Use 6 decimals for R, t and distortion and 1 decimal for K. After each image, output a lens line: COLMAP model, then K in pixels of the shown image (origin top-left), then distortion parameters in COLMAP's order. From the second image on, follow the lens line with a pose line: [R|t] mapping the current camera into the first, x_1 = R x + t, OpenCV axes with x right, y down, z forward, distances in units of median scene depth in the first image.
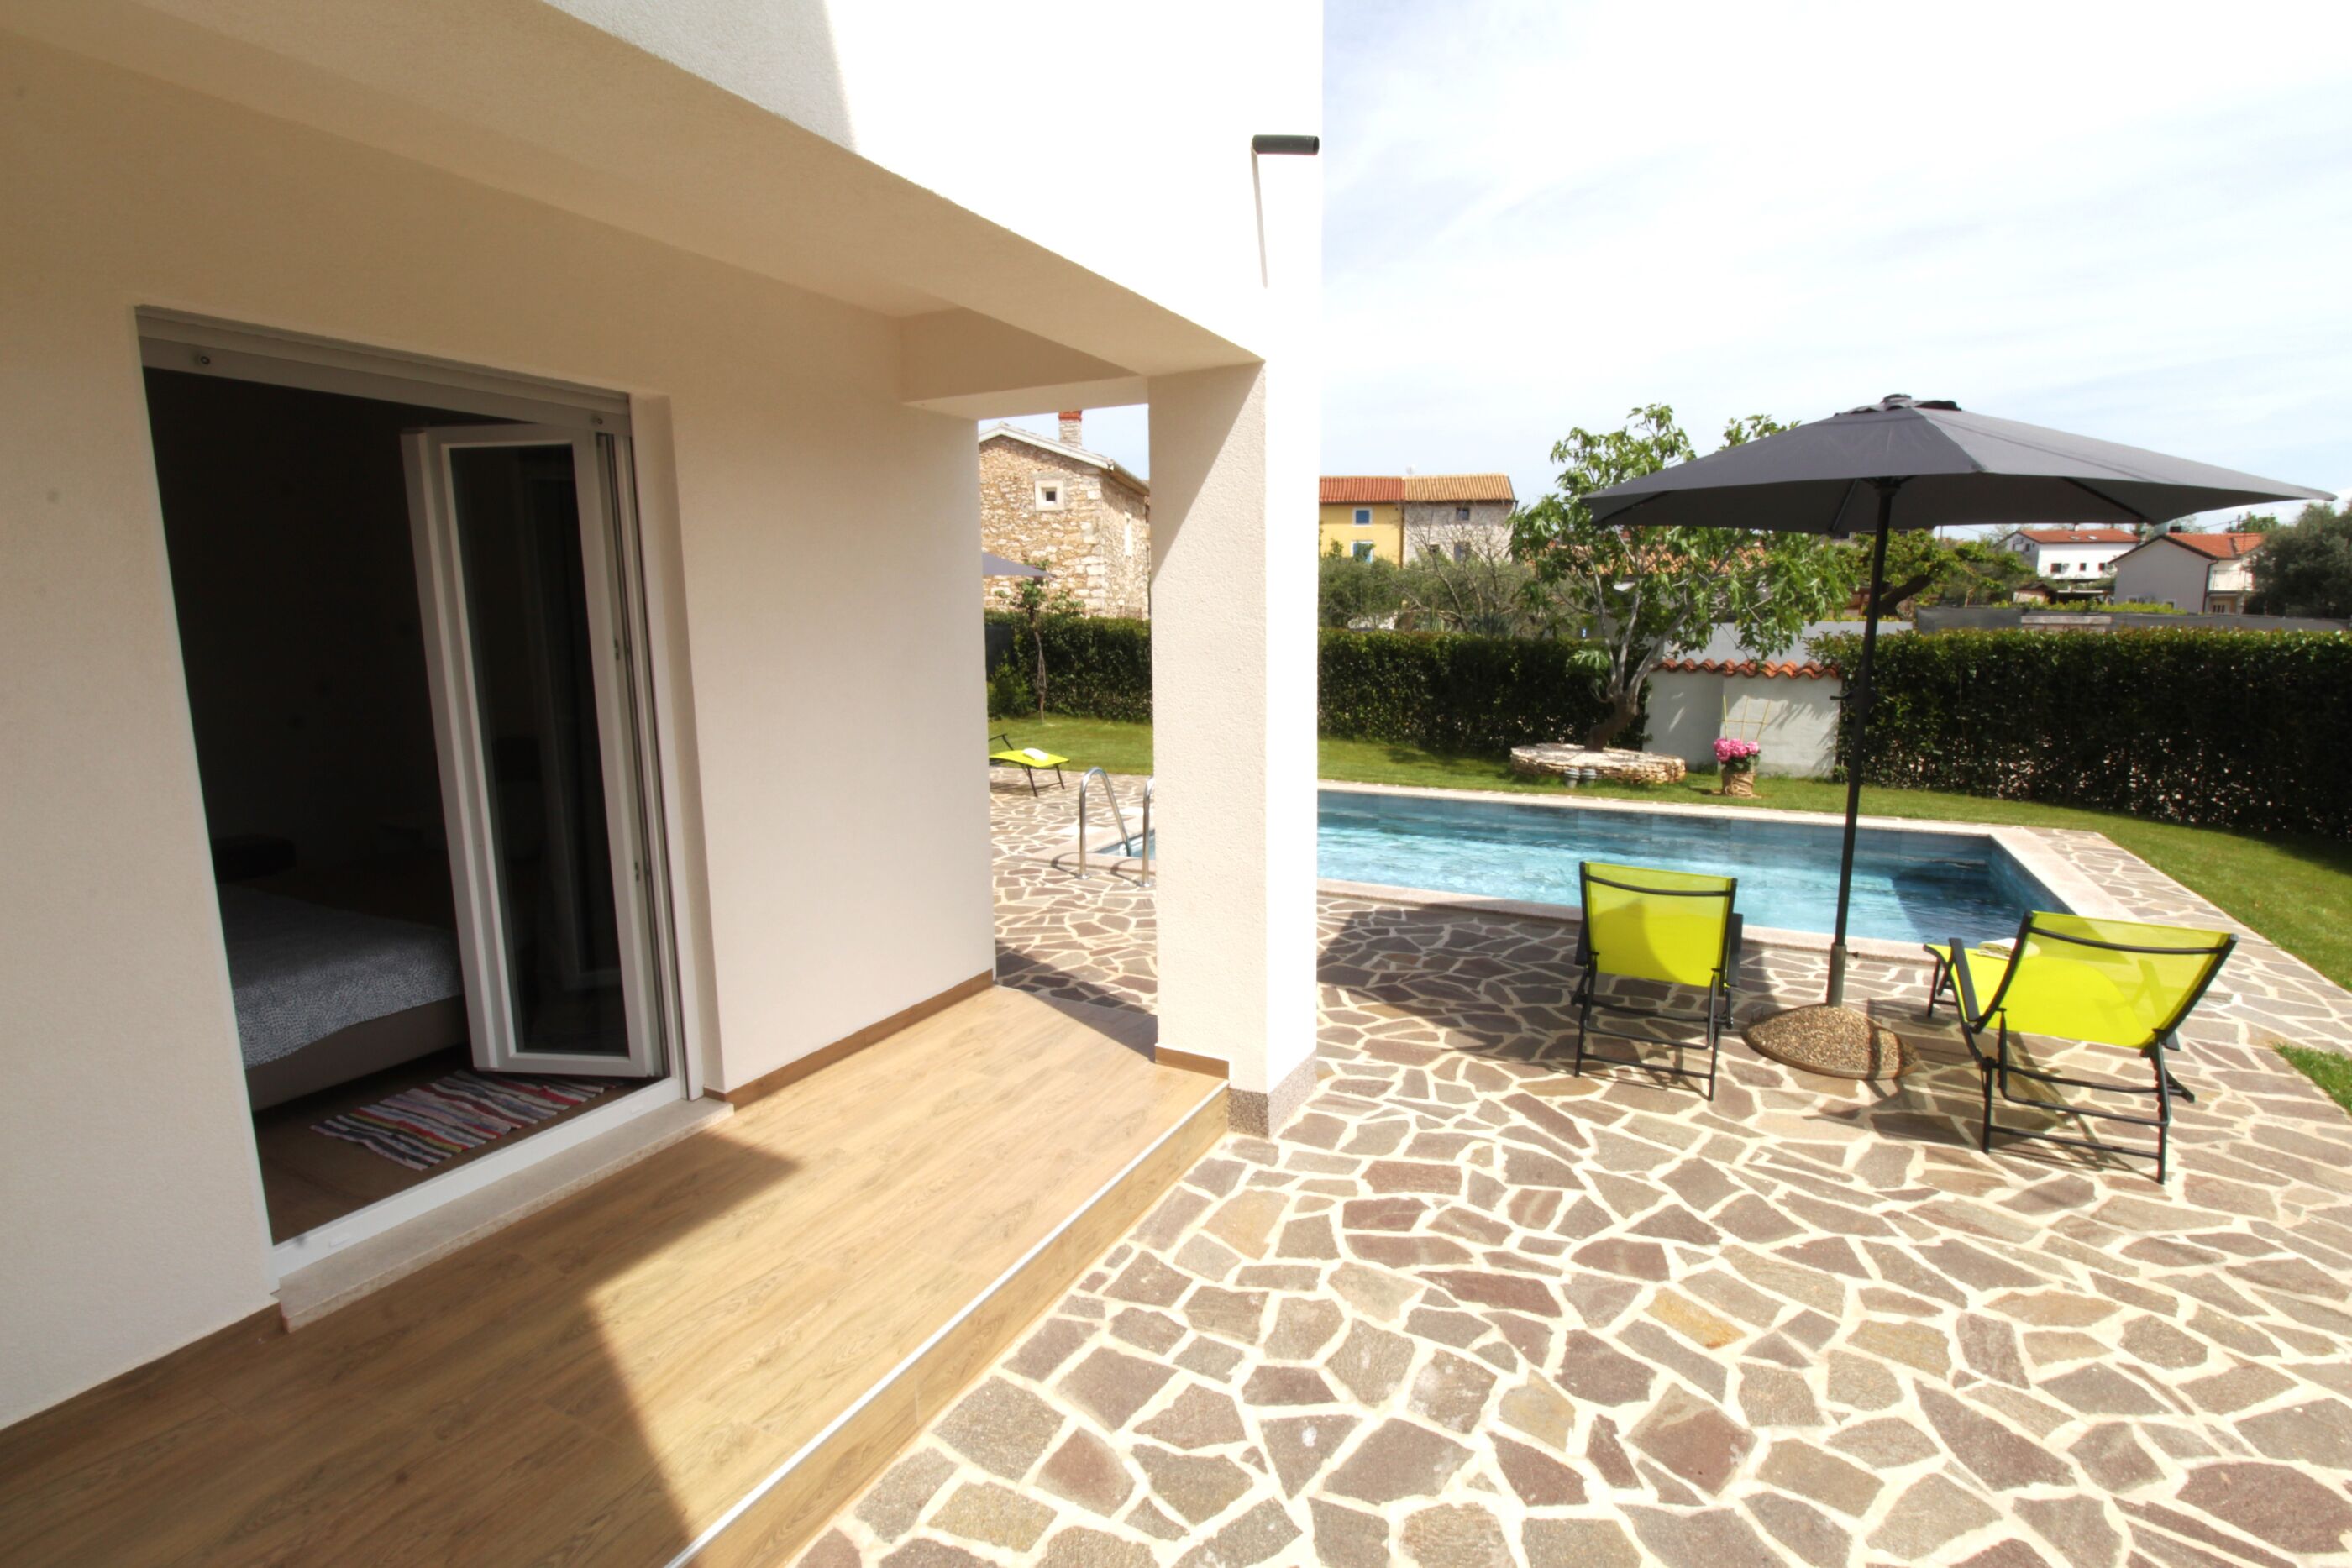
lens RADIAL K [[1095.6, 0, 1214.7], [0, 1095.6, 788.8], [0, 0, 1]] dist [-0.001486, -0.011892]
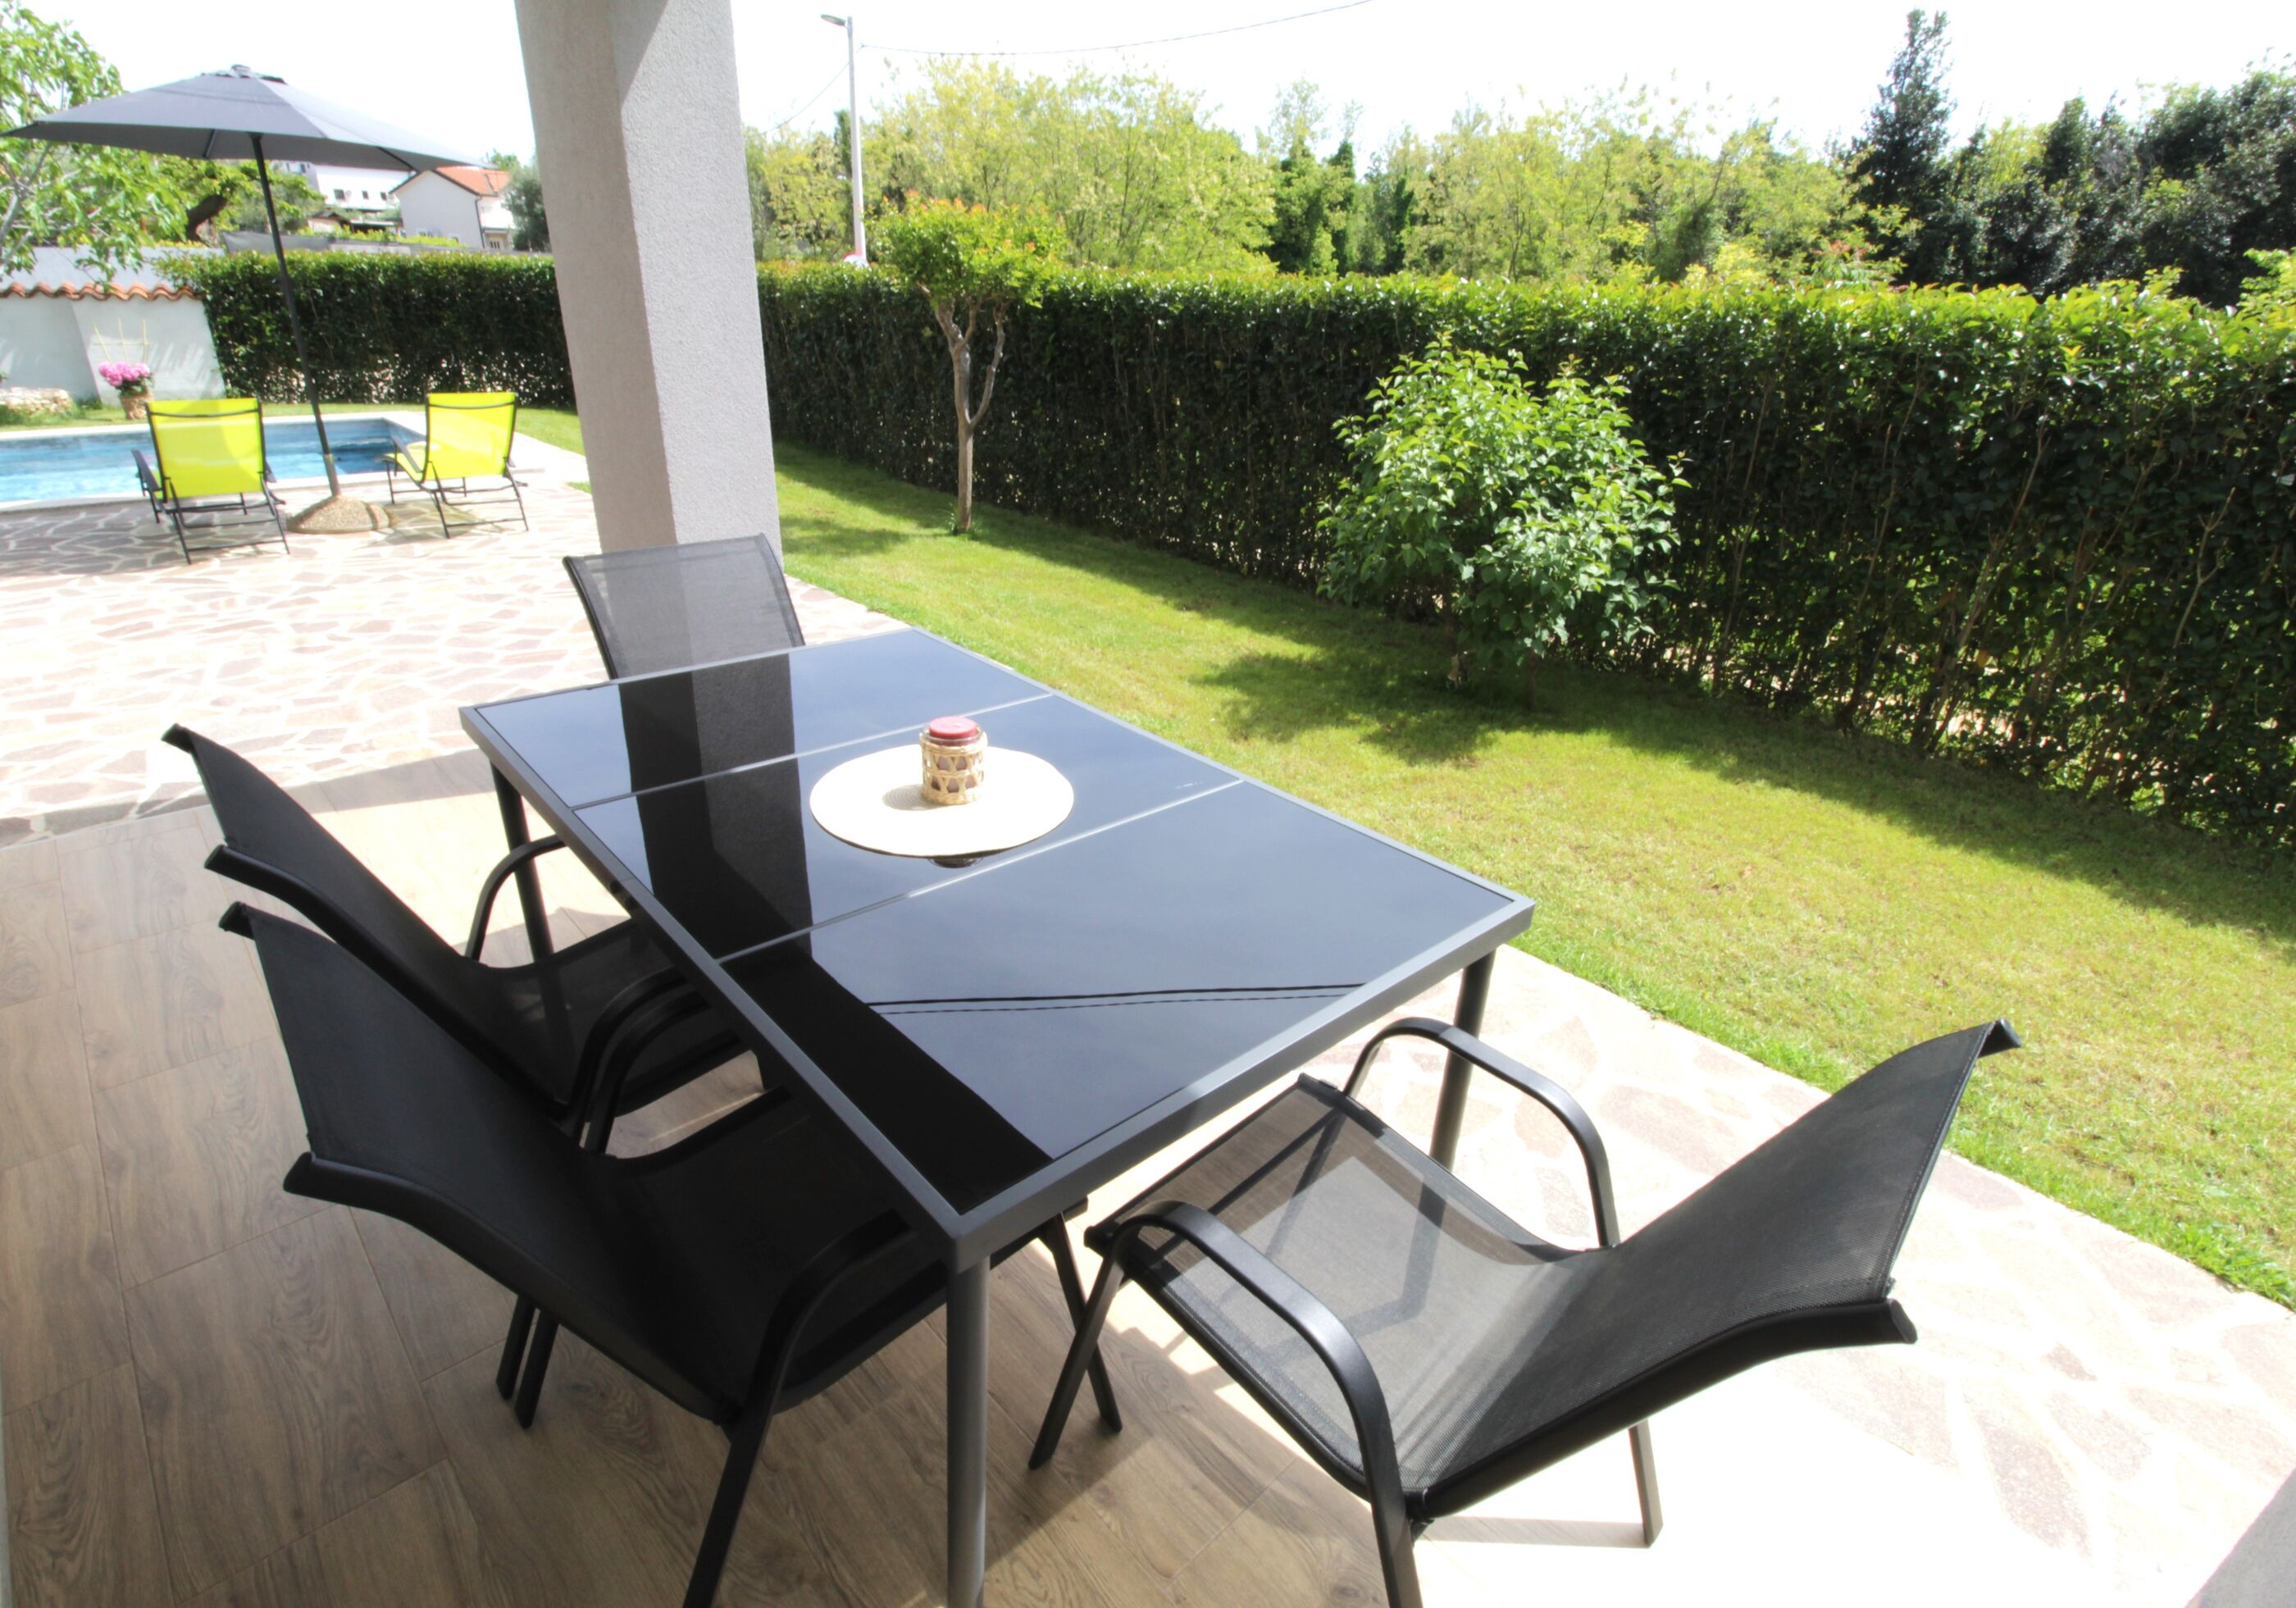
lens RADIAL K [[1154.7, 0, 1140.5], [0, 1154.7, 812.0], [0, 0, 1]] dist [-0.000438, -0.010907]
pose [[0.358055, -0.378750, 0.853431, -0.226167], [0.110244, 0.924787, 0.364164, 0.052852], [-0.927169, -0.036305, 0.372879, -0.264857]]
